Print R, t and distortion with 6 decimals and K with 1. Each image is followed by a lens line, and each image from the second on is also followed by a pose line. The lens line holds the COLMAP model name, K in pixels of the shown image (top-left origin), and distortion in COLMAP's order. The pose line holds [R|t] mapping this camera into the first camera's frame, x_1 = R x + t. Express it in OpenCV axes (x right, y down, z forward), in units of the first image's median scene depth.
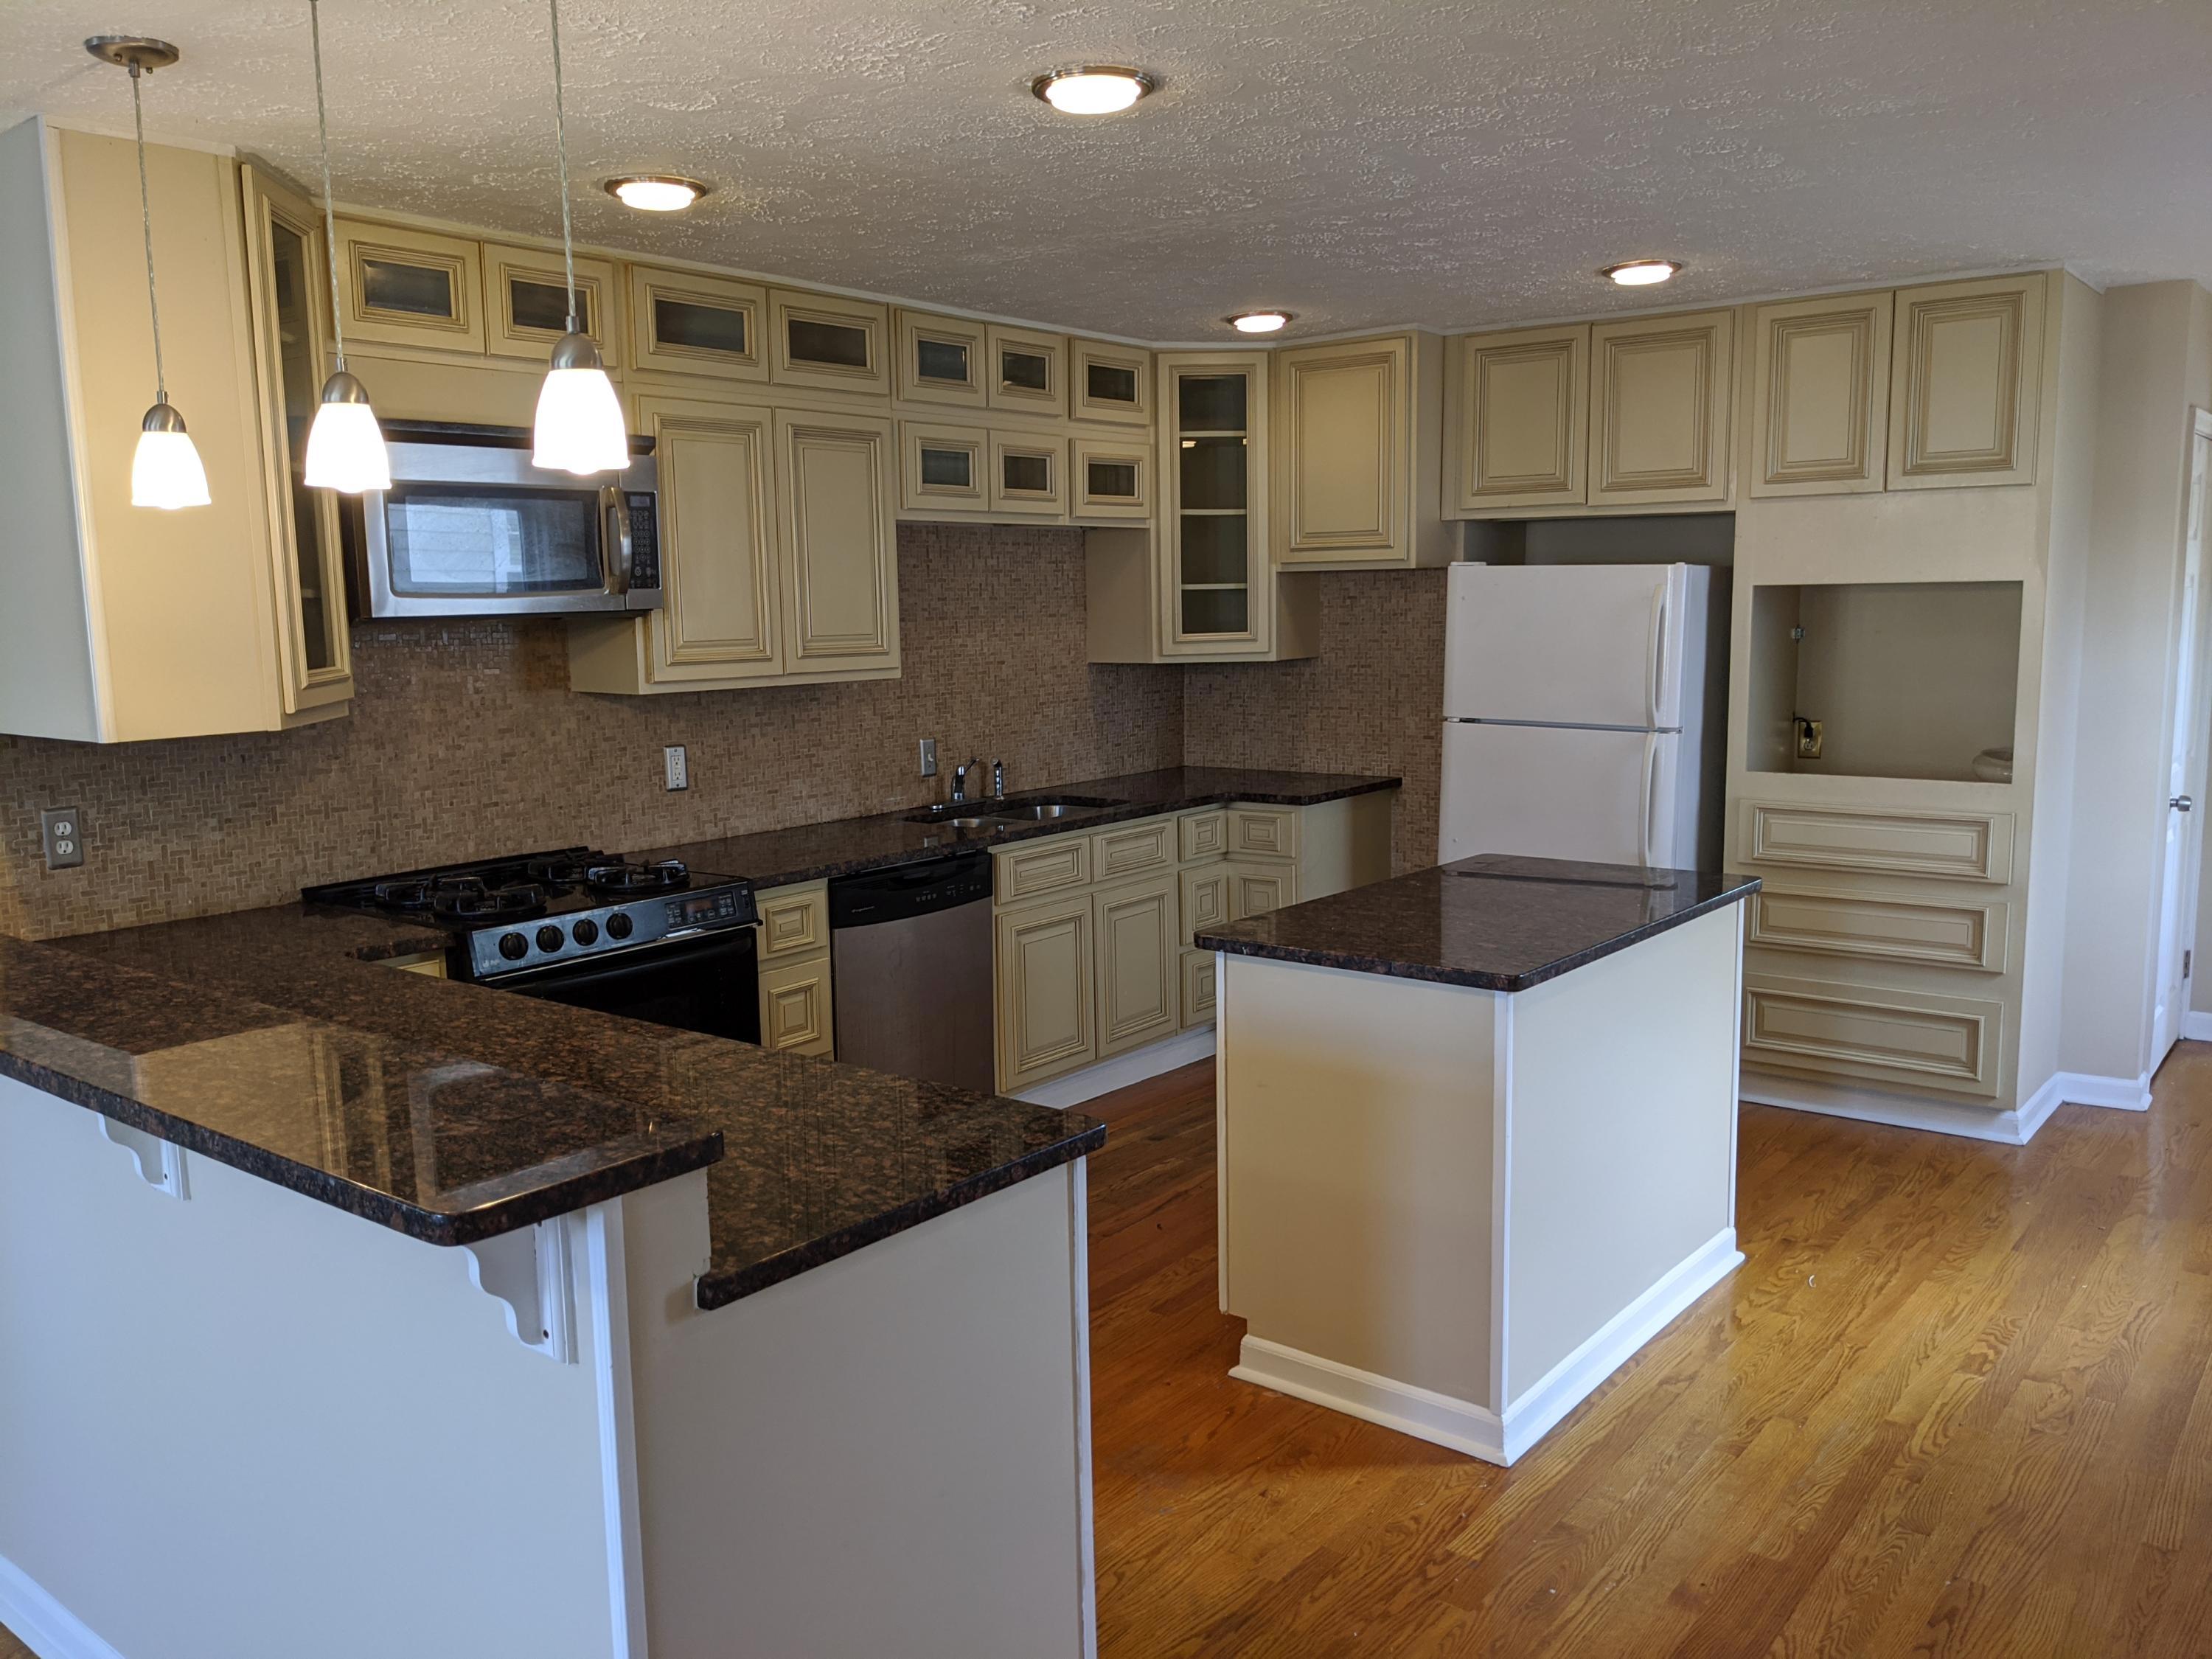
lens RADIAL K [[1732.6, 0, 1035.3], [0, 1732.6, 826.0], [0, 0, 1]] dist [0.043157, -0.049524]
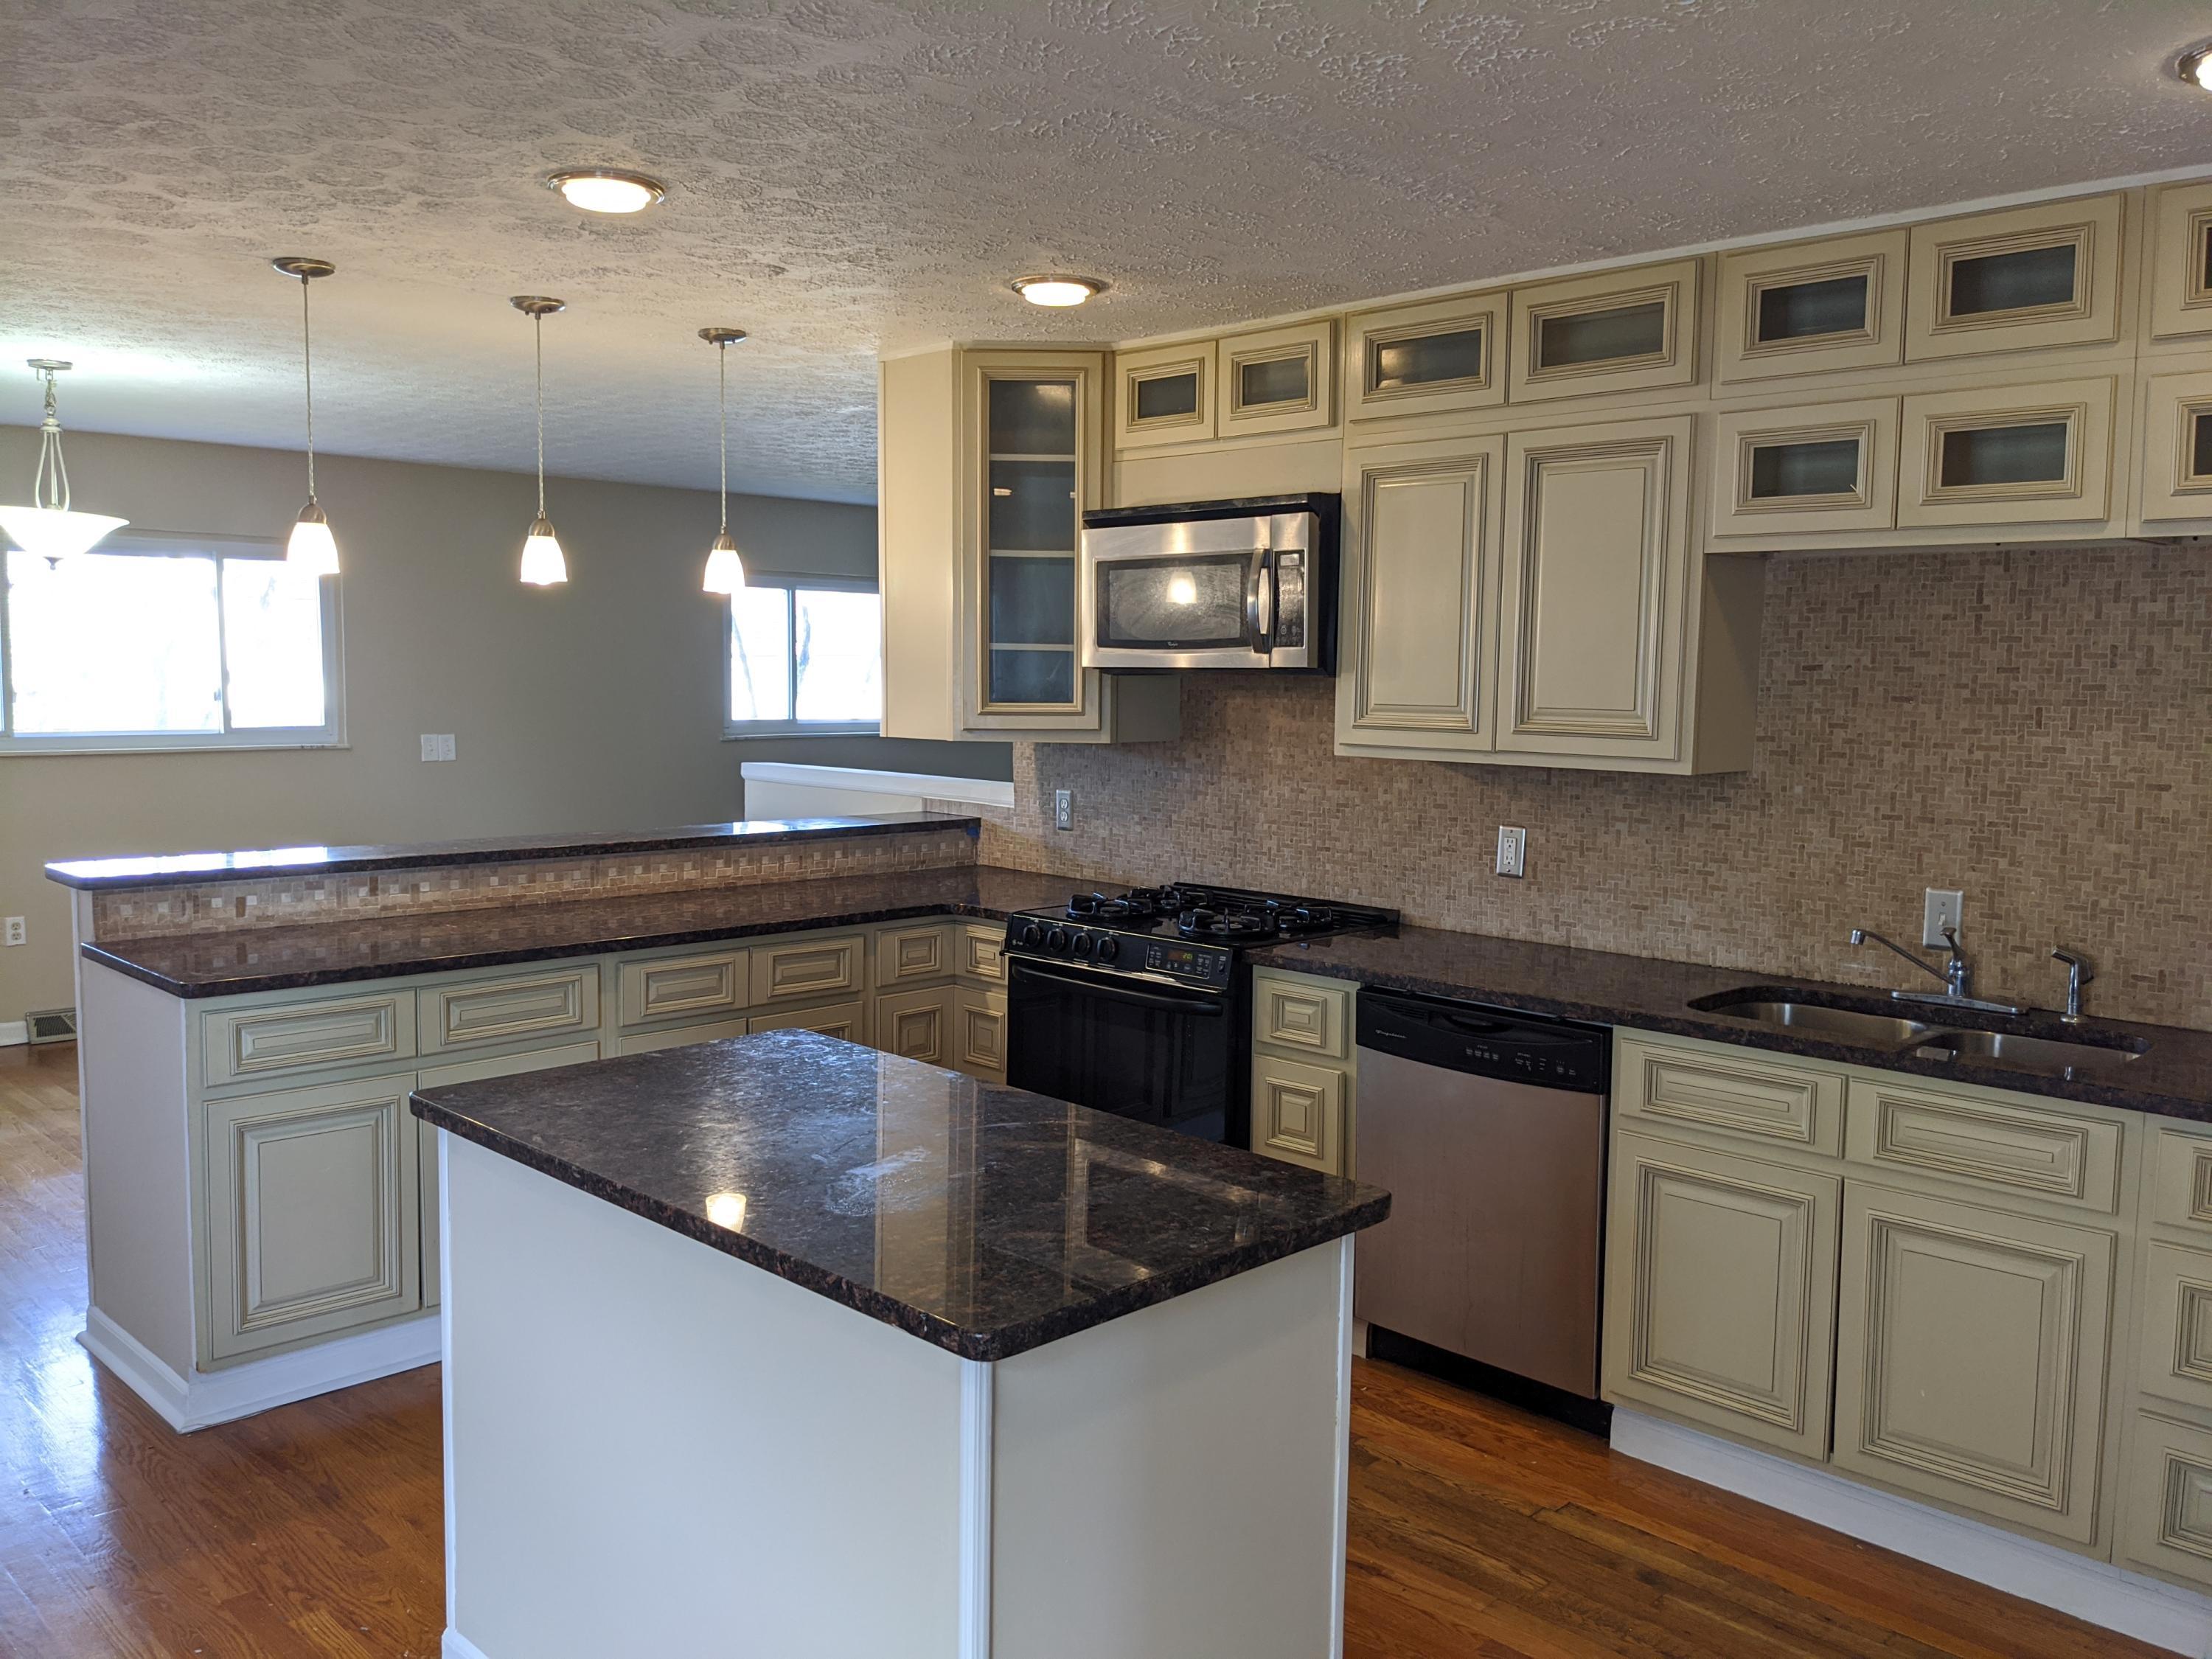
lens RADIAL K [[1732.6, 0, 1035.3], [0, 1732.6, 826.0], [0, 0, 1]] dist [0.043157, -0.049524]
pose [[-0.113897, 0.107177, -0.987695, 0.681487], [-0.142152, 0.982177, 0.122970, -0.118627], [0.983270, 0.154409, -0.096632, 0.835313]]
